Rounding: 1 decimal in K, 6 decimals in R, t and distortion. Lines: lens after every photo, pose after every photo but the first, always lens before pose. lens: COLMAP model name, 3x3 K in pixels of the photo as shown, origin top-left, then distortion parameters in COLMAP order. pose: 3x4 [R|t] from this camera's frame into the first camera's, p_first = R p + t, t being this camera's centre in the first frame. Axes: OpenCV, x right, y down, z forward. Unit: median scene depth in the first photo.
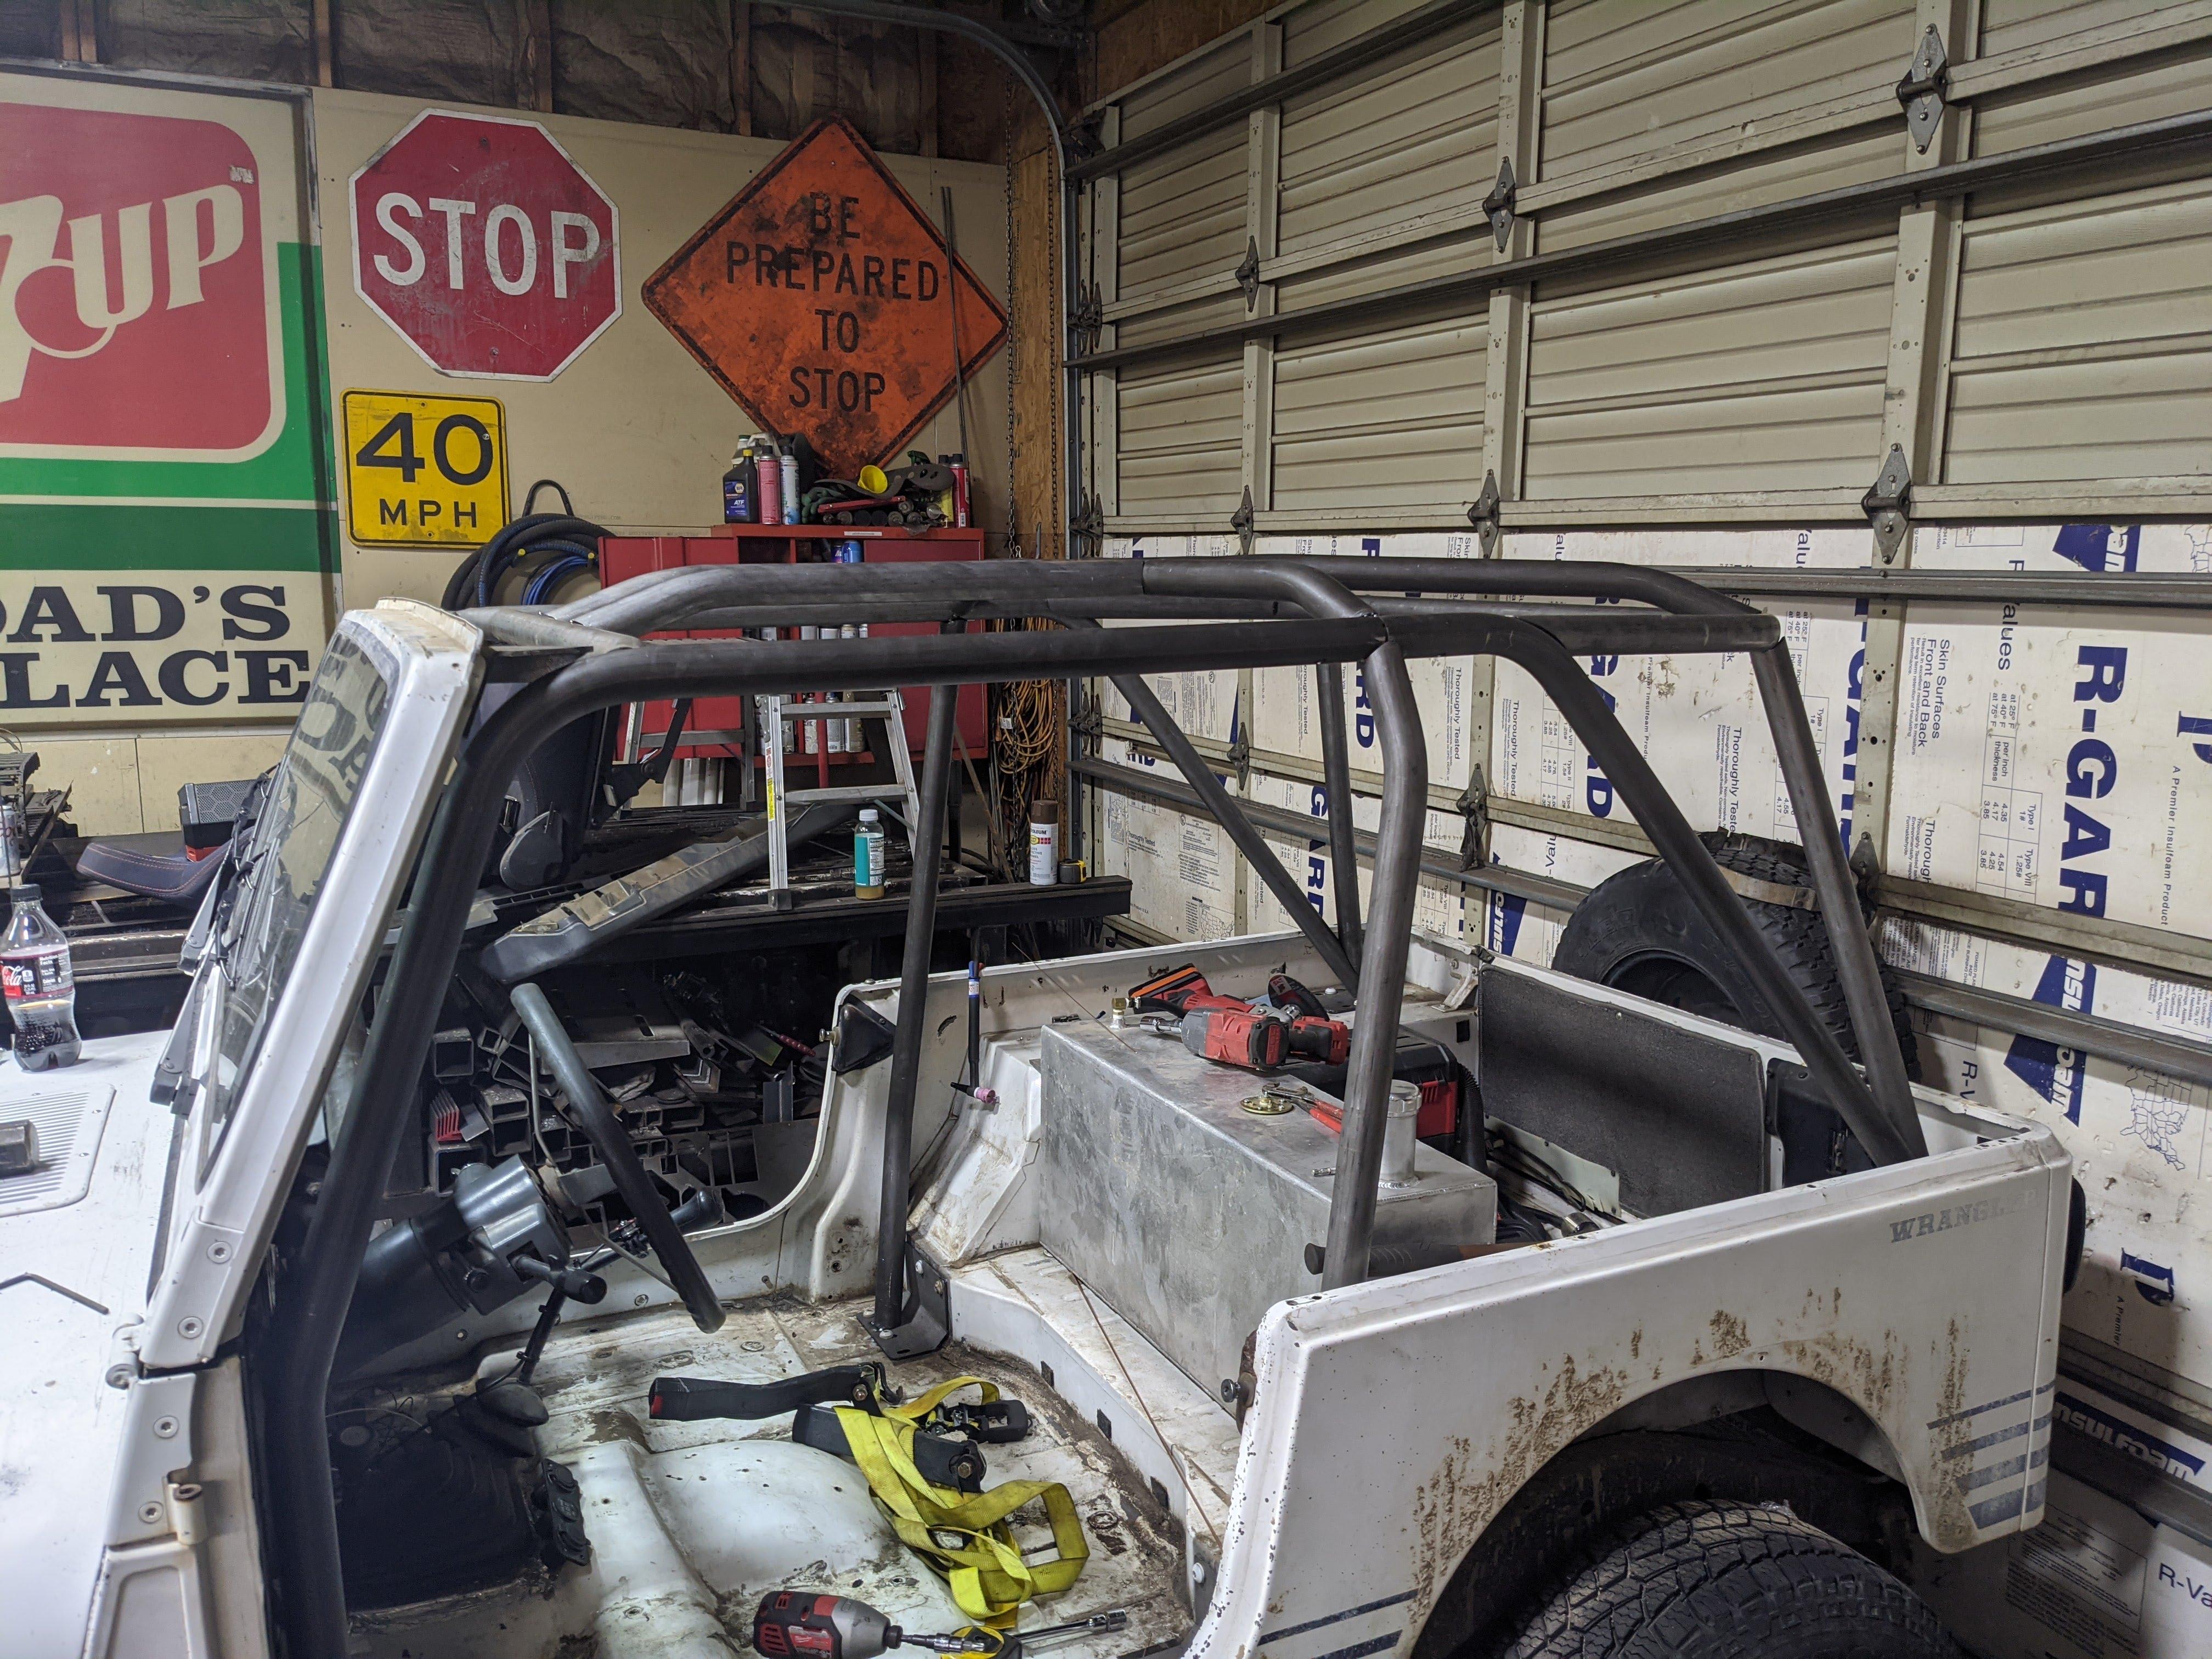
lens RADIAL K [[1746.8, 0, 1158.8], [0, 1746.8, 856.2], [0, 0, 1]] dist [0.111992, -0.231666]
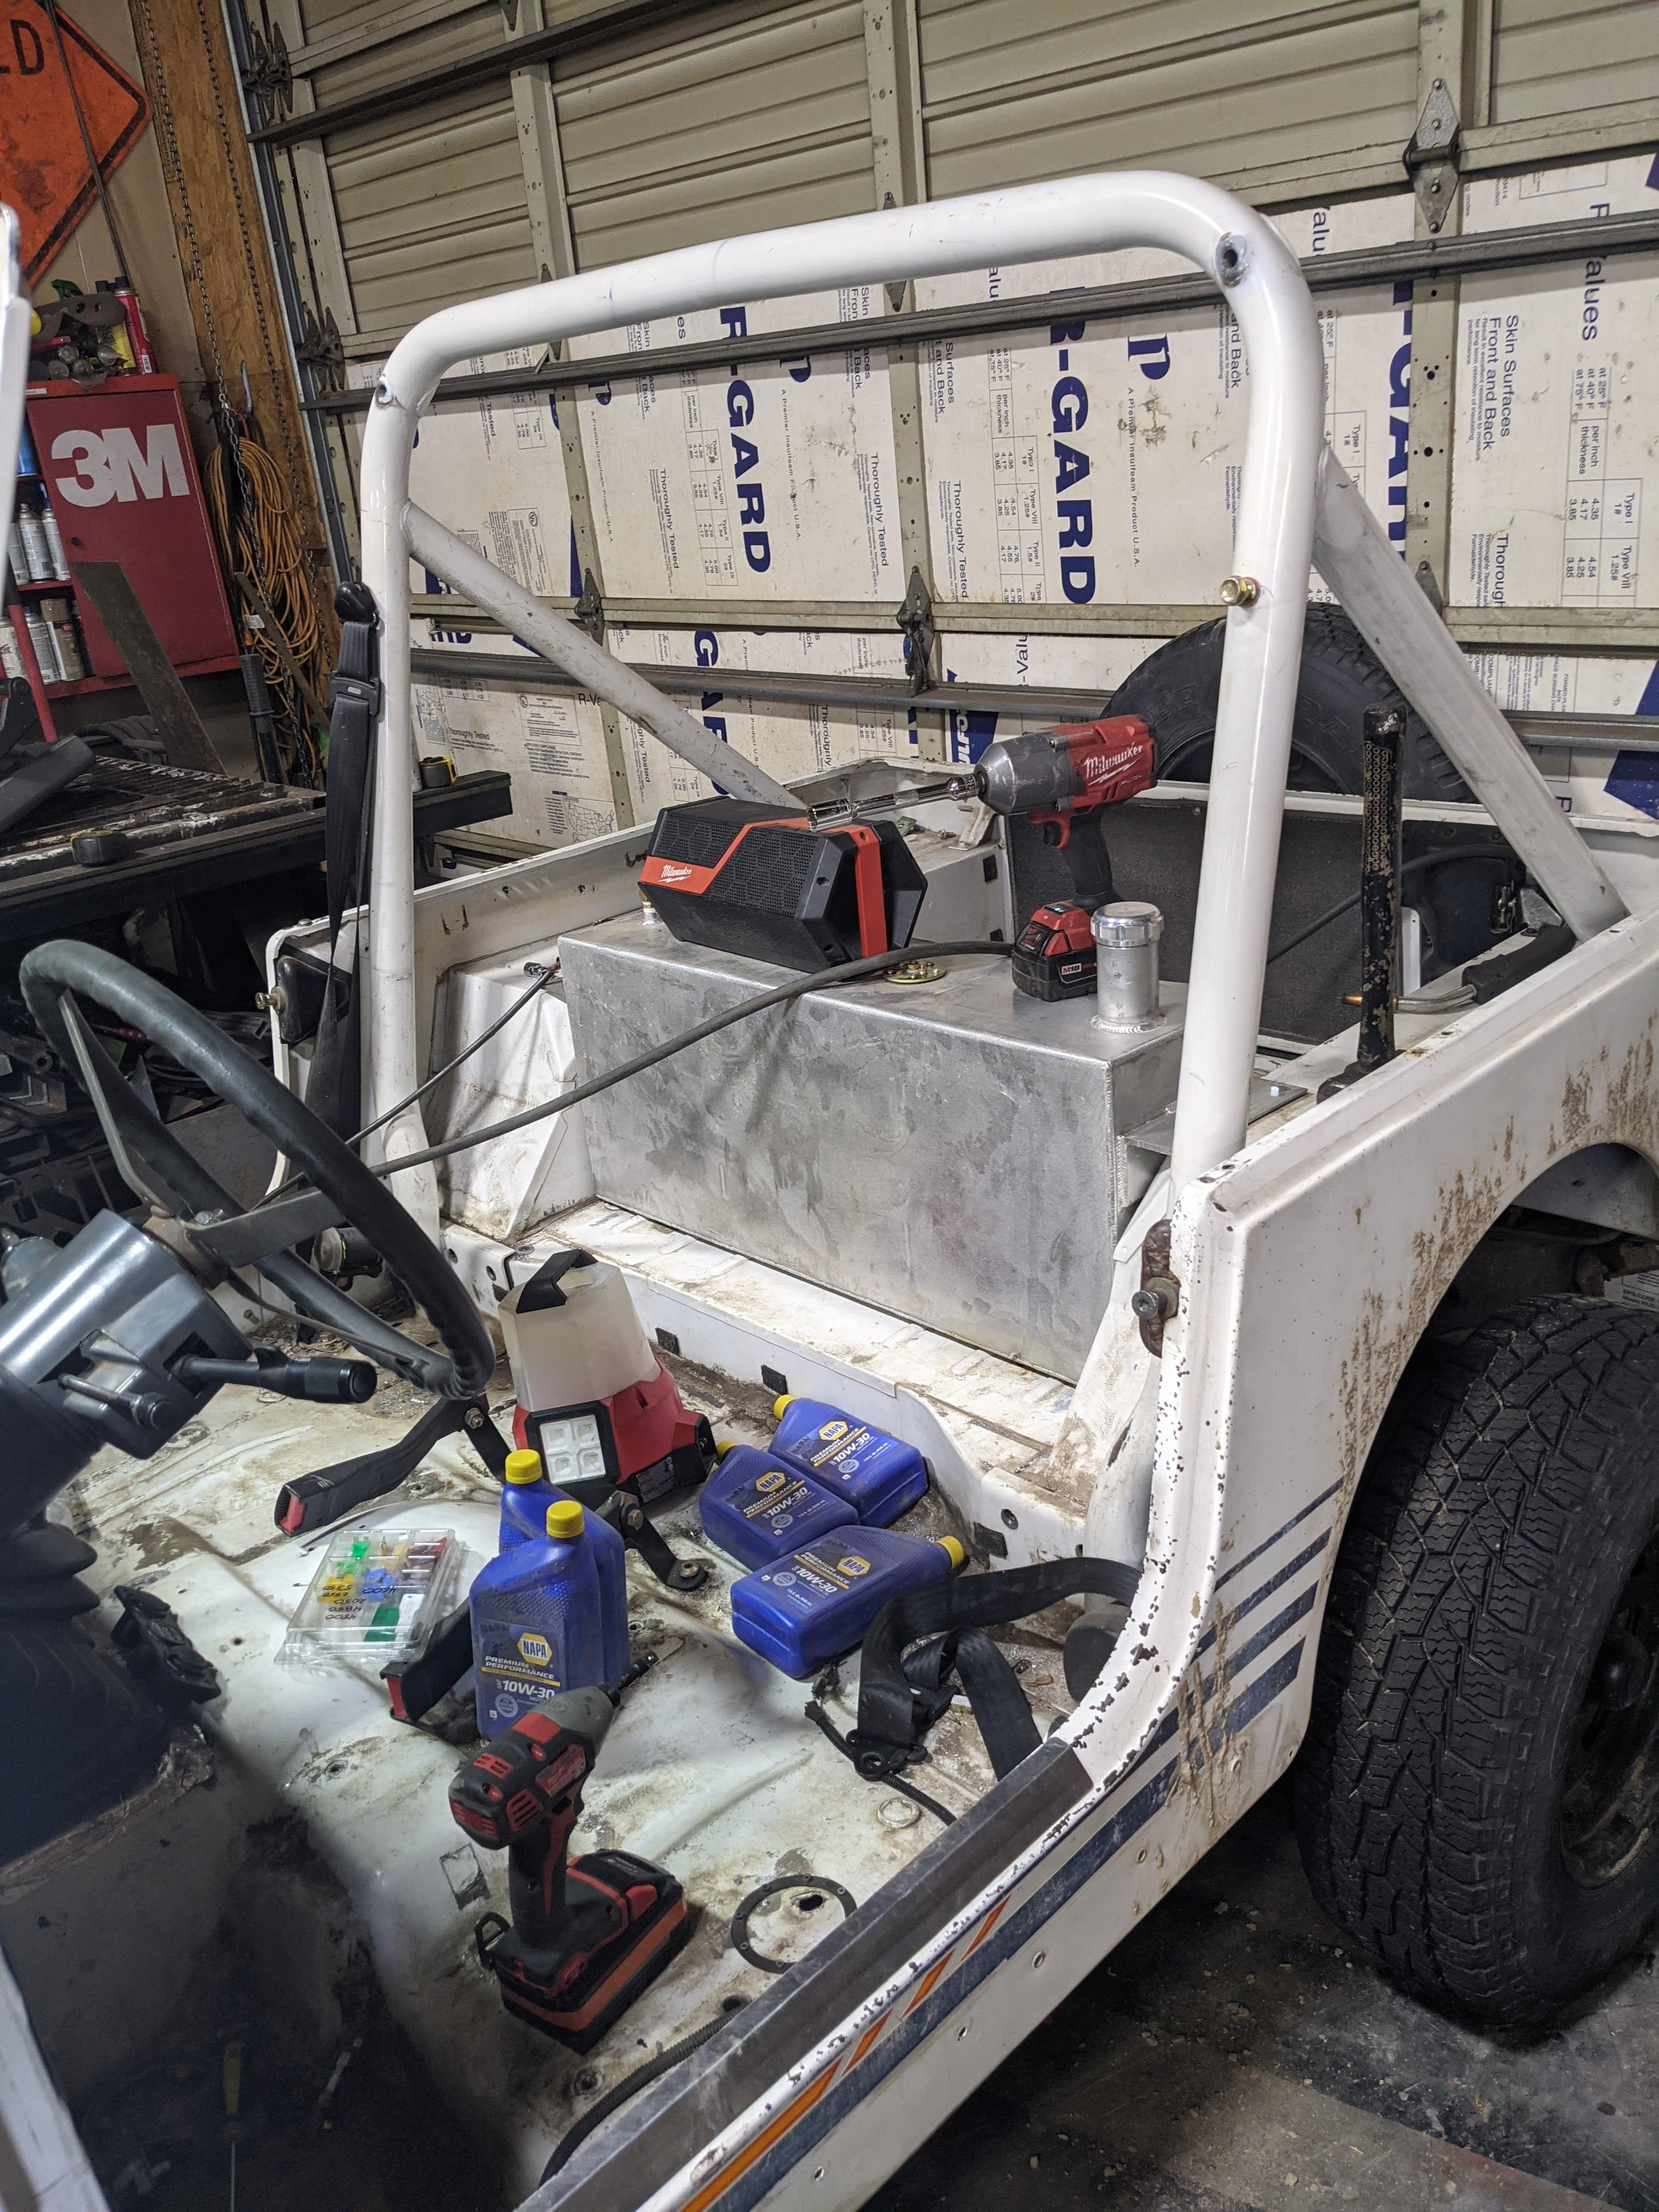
lens RADIAL K [[1736.9, 0, 829.5], [0, 1736.9, 1106.0], [0, 0, 1]] dist [0.055520, -0.078038]
pose [[0.946465, -0.197766, 0.255133, -0.158006], [0.146174, 0.967252, 0.207503, 0.023902], [-0.287815, -0.159100, 0.944378, 0.195994]]
